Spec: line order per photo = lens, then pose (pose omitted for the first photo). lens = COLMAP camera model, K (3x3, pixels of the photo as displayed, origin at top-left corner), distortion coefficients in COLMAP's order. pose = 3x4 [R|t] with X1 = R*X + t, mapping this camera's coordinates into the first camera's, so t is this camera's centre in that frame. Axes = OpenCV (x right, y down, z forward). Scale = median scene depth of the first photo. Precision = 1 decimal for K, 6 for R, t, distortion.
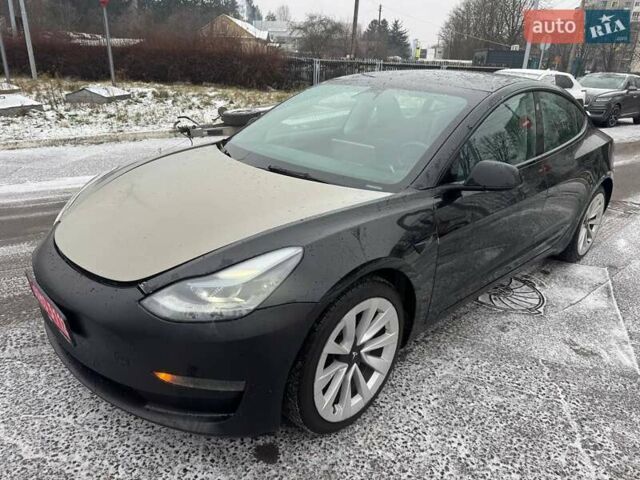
lens RADIAL K [[443.0, 0, 318.7], [0, 443.0, 239.8], [0, 0, 1]] dist [-0.001858, -0.000375]
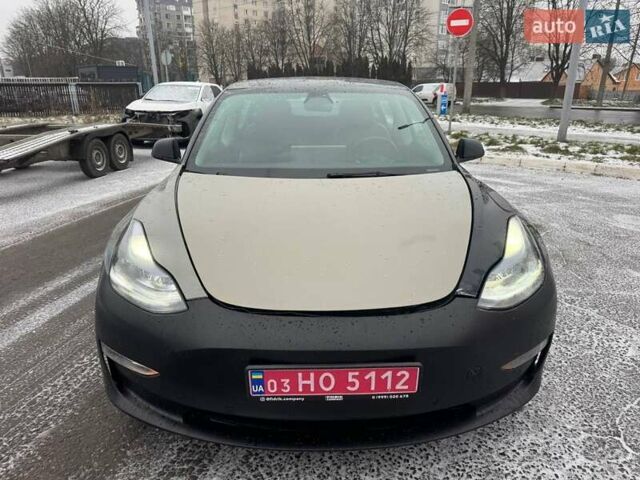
lens RADIAL K [[443.0, 0, 318.9], [0, 443.0, 241.1], [0, 0, 1]] dist [-0.001858, -0.000375]
pose [[0.684205, -0.270687, 0.677195, -1.092670], [0.289842, 0.953012, 0.088094, -0.156466], [-0.669220, 0.136005, 0.730511, 0.440846]]
